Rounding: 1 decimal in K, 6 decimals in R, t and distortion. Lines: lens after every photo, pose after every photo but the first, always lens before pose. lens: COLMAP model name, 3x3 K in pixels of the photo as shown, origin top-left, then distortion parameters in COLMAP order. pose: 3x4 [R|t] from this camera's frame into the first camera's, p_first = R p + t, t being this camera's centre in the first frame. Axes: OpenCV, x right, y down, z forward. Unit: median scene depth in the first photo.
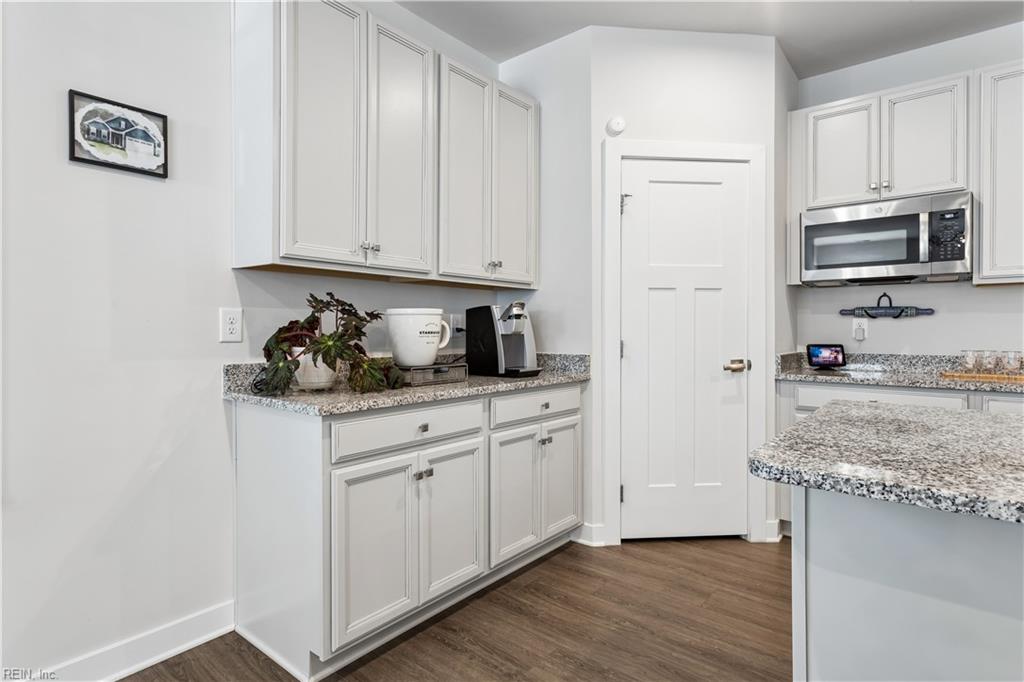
lens RADIAL K [[535.0, 0, 509.0], [0, 535.0, 334.7], [0, 0, 1]] dist [-0.001667, 0.000713]
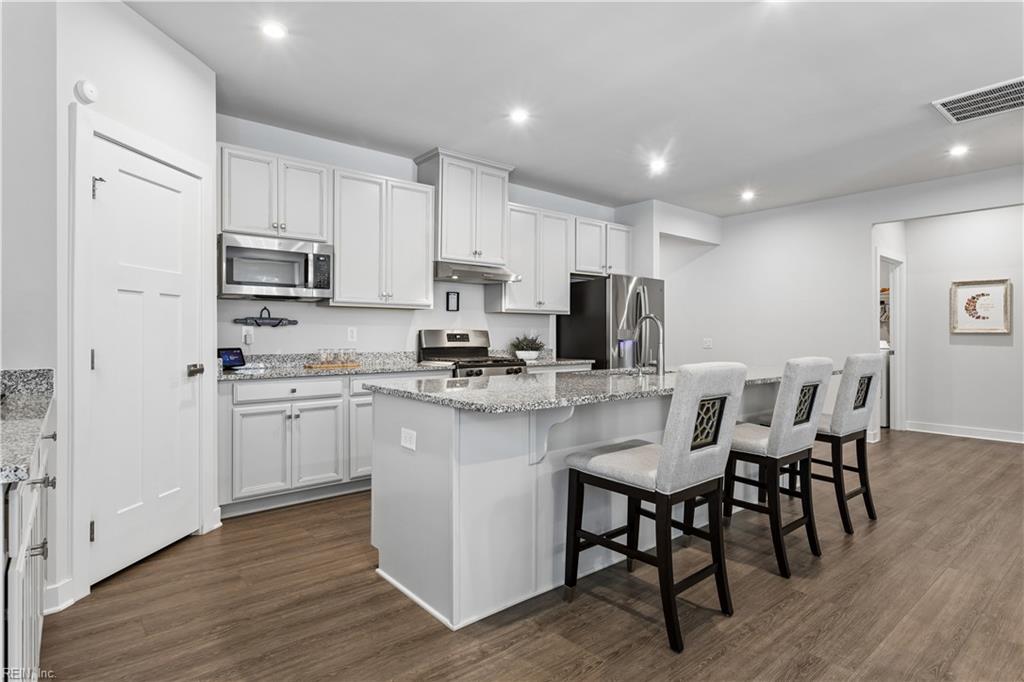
lens RADIAL K [[535.0, 0, 511.0], [0, 535.0, 334.1], [0, 0, 1]] dist [-0.001667, 0.000713]
pose [[0.194612, 0.000572, 0.980880, -0.485173], [0.007635, 0.999969, -0.002098, -0.006063], [-0.980851, 0.007898, 0.194602, 0.188748]]
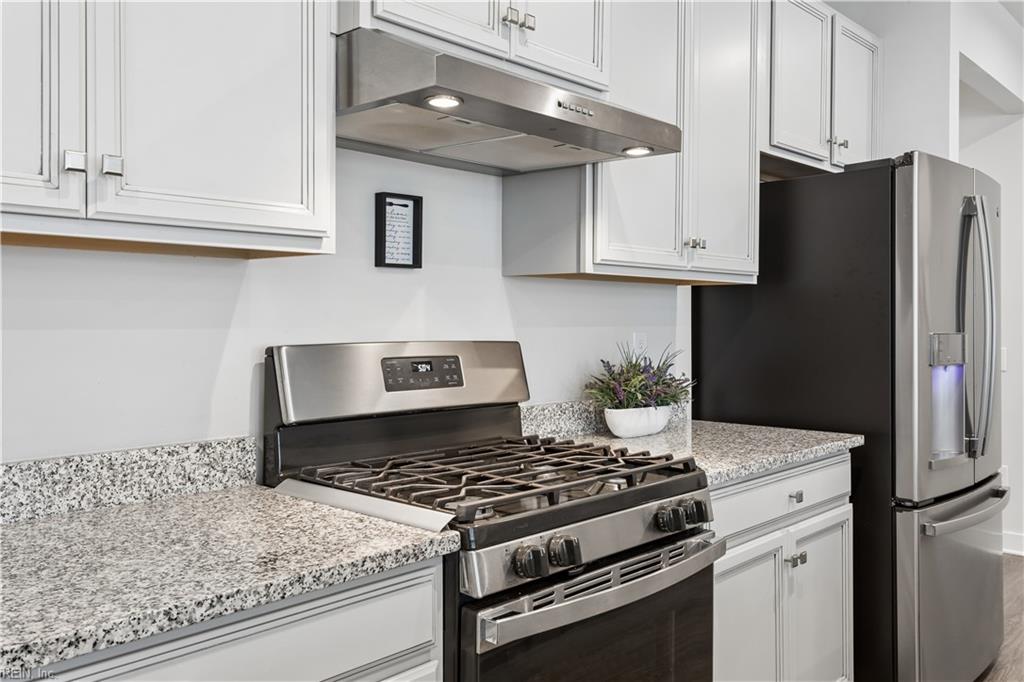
lens RADIAL K [[842.6, 0, 507.5], [0, 842.6, 331.5], [0, 0, 1]] dist [0.005925, 0.003816]
pose [[0.074947, -0.010714, 0.997130, 0.506847], [0.008942, 0.999909, 0.010072, -0.039867], [-0.997147, 0.008161, 0.075036, 0.577949]]
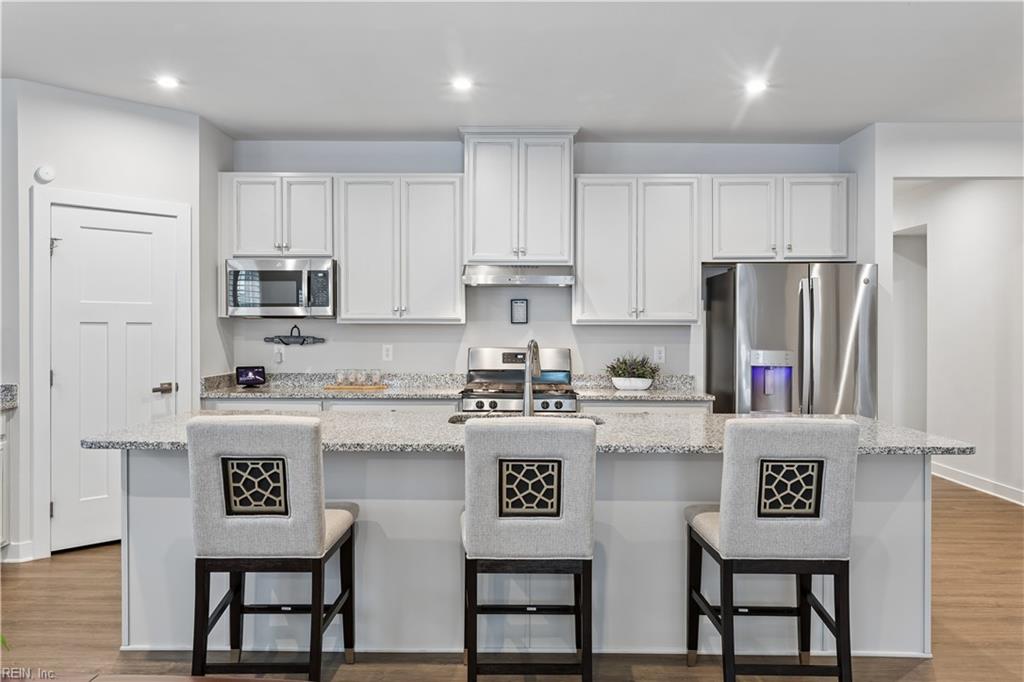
lens RADIAL K [[762.1, 0, 513.6], [0, 762.1, 331.6], [0, 0, 1]] dist [0.008004, 0.001346]
pose [[0.779027, 0.000106, 0.626991, -0.034738], [0.002564, 0.999991, -0.003355, -0.060378], [-0.626985, 0.004221, 0.779020, -0.814779]]
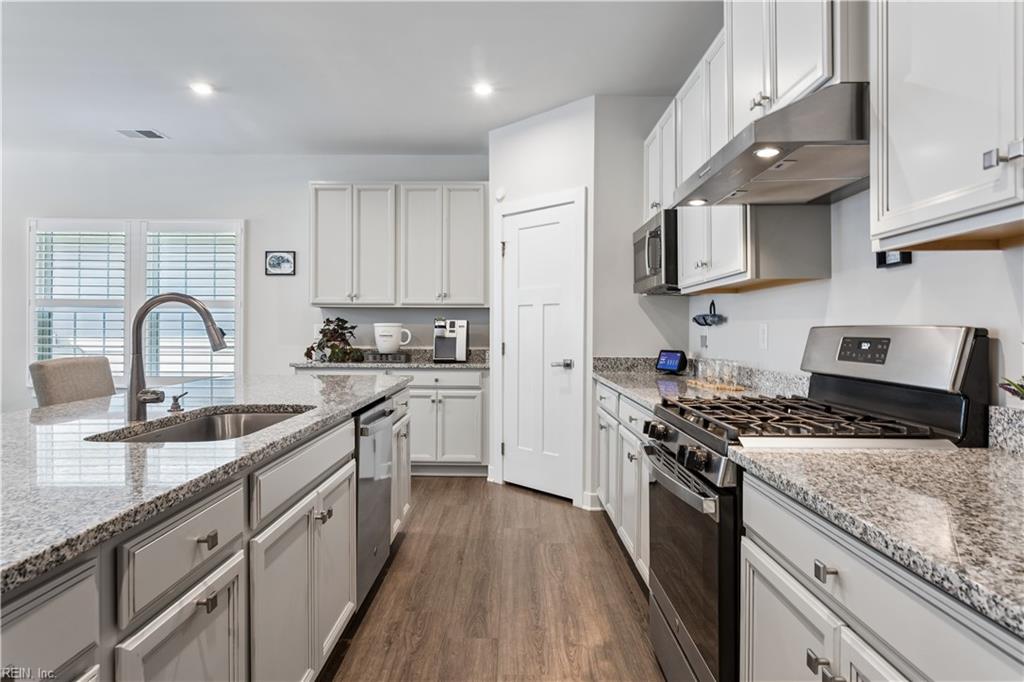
lens RADIAL K [[592.8, 0, 511.3], [0, 592.8, 331.1], [0, 0, 1]] dist [0.000476, -0.000011]
pose [[0.627557, 0.002402, -0.778567, 1.459571], [-0.010561, 0.999929, -0.005428, -0.011166], [0.778499, 0.011629, 0.627538, 0.012023]]
